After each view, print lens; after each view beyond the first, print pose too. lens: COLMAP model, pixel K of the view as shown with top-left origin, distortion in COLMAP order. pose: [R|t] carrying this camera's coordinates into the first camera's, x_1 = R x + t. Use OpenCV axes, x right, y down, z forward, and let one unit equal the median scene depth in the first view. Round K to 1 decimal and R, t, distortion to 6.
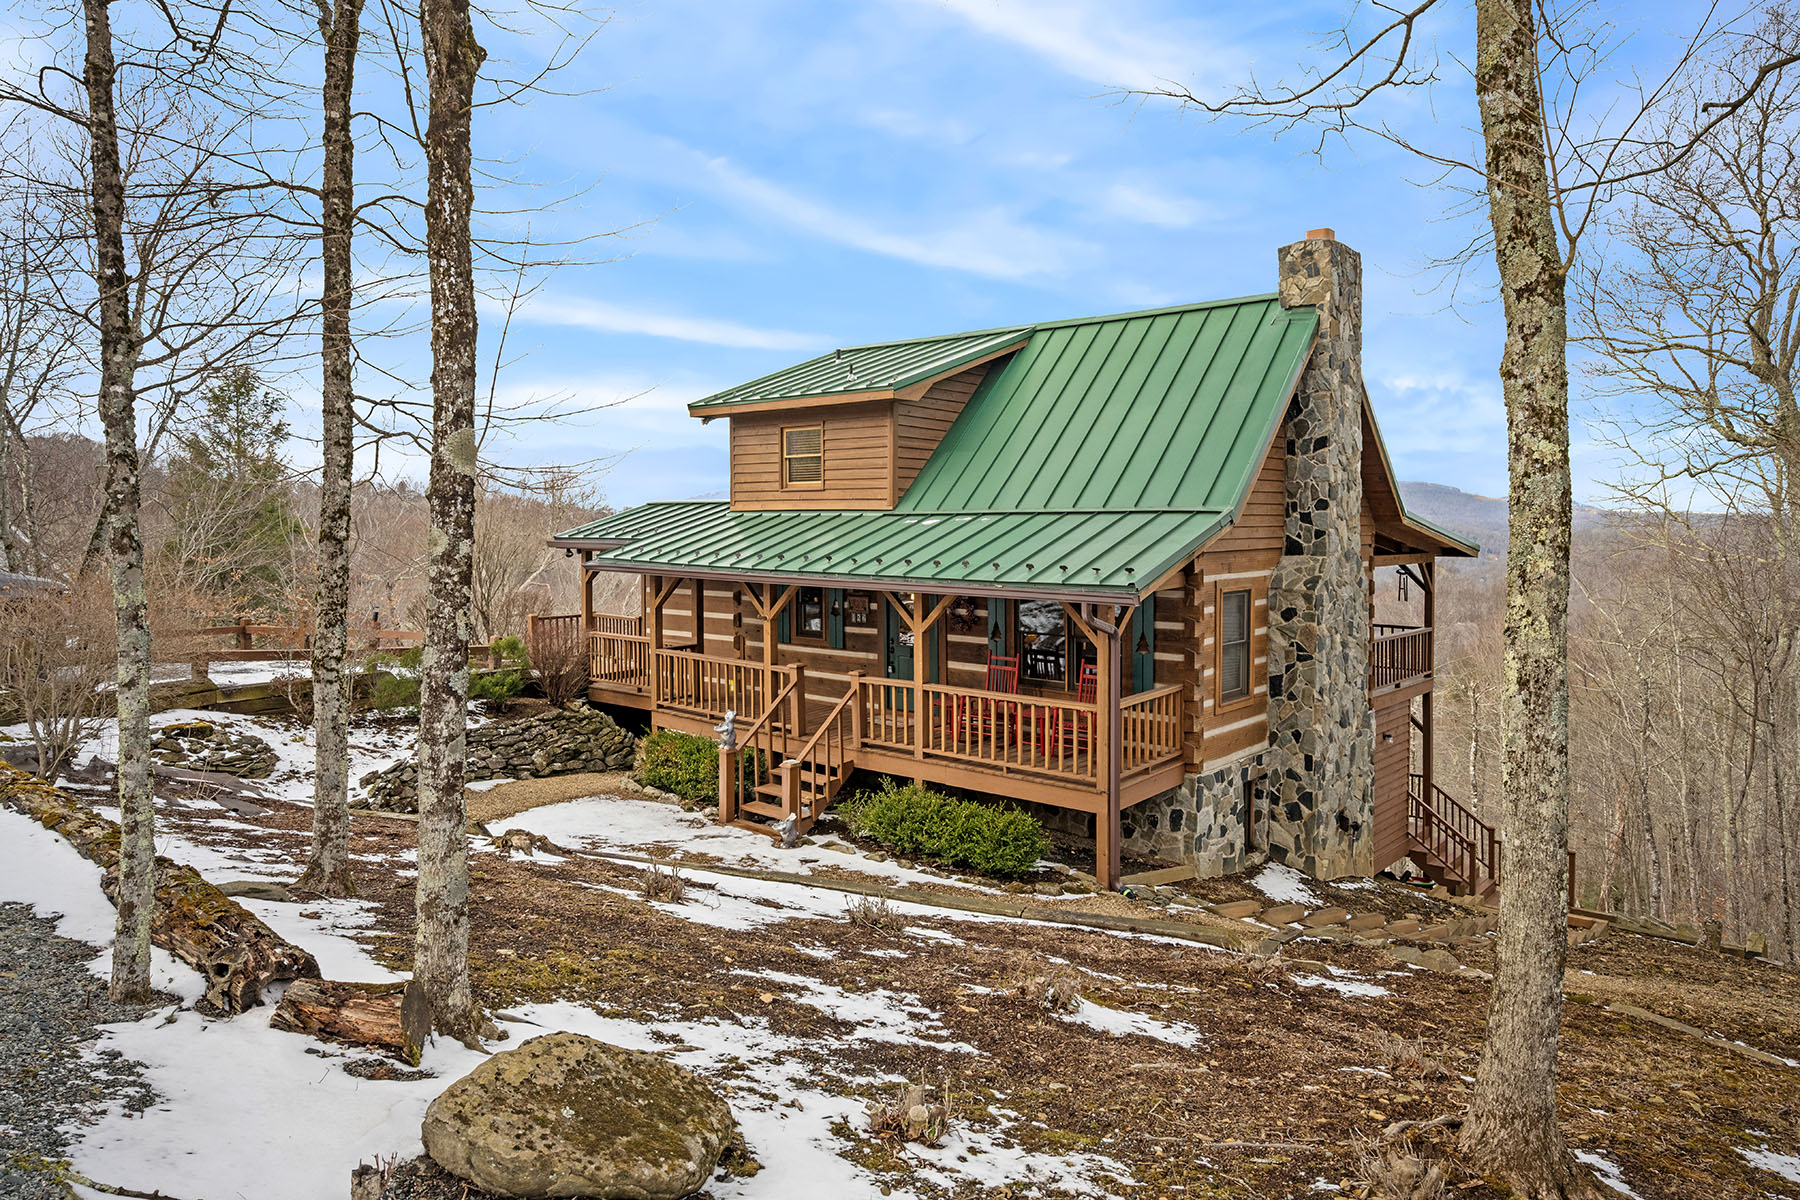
lens RADIAL K [[1186.7, 0, 905.0], [0, 1186.7, 450.6], [0, 0, 1]] dist [0.006446, 0.001650]
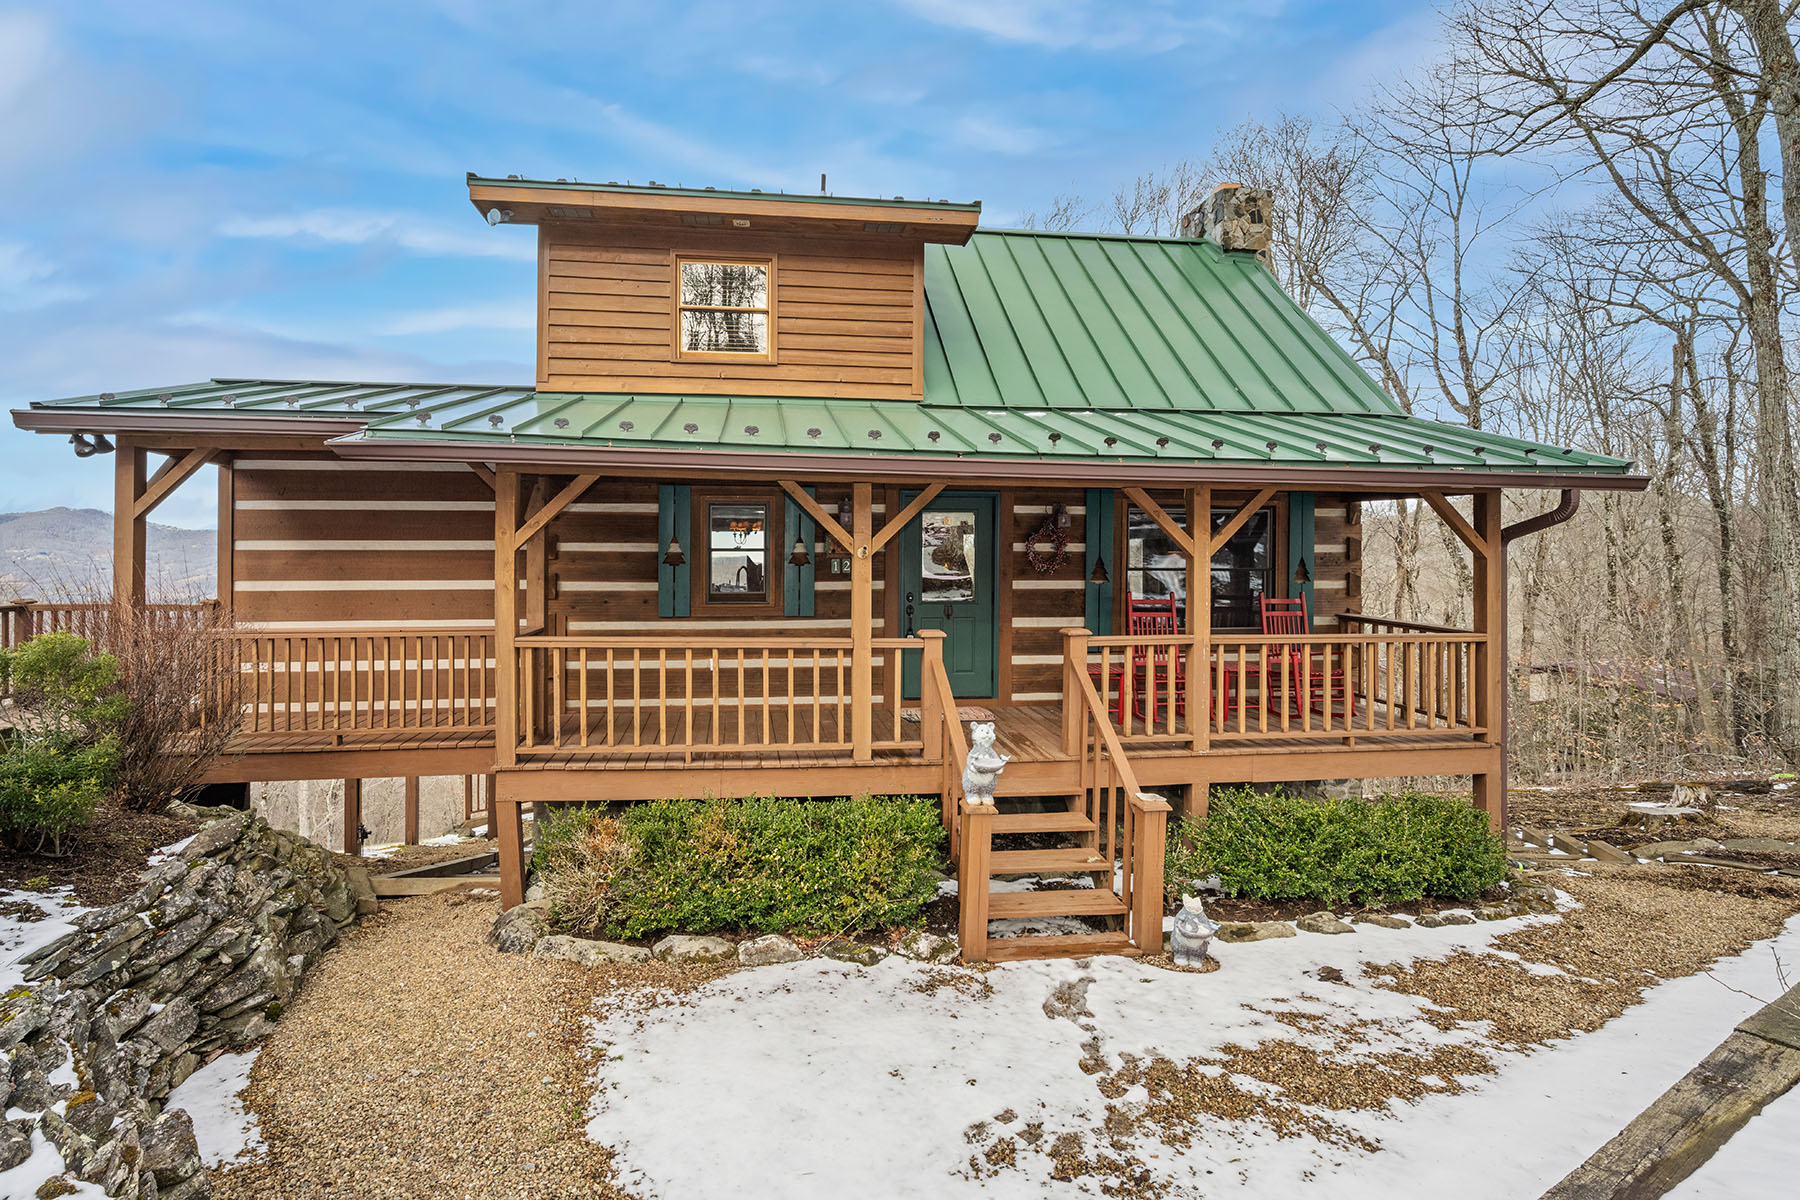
lens RADIAL K [[823.9, 0, 824.0], [0, 823.9, 535.1], [0, 0, 1]] dist [0.000695, 0.000107]
pose [[0.656909, 0.031044, 0.753331, -0.473457], [-0.043002, 0.999068, -0.003672, 0.155834], [-0.752743, -0.029983, 0.657632, 0.883138]]
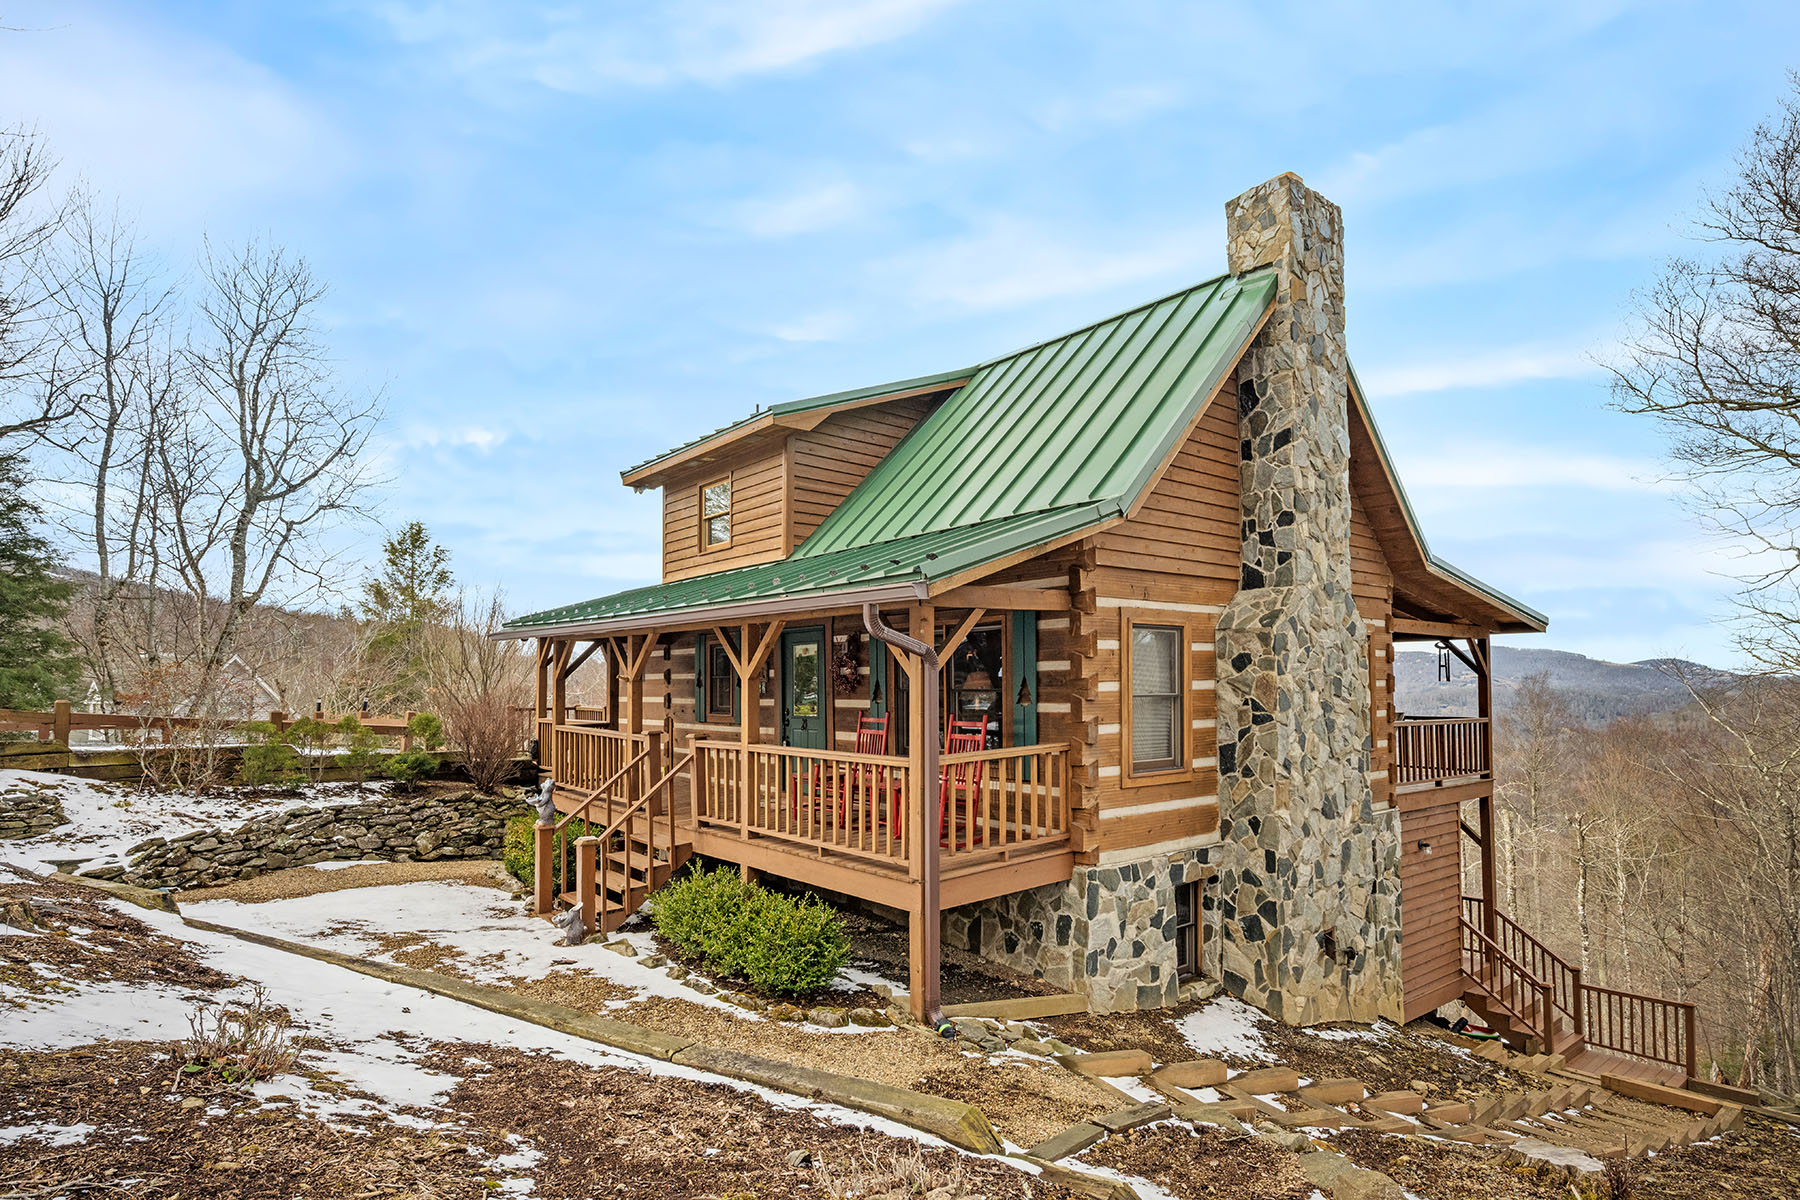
lens RADIAL K [[977.7, 0, 908.4], [0, 977.7, 588.6], [0, 0, 1]] dist [0.003441, 0.000480]
pose [[0.985458, -0.017633, -0.169000, 0.237498], [0.009530, 0.998771, -0.048635, 0.128298], [0.169650, 0.046317, 0.984415, 0.377820]]
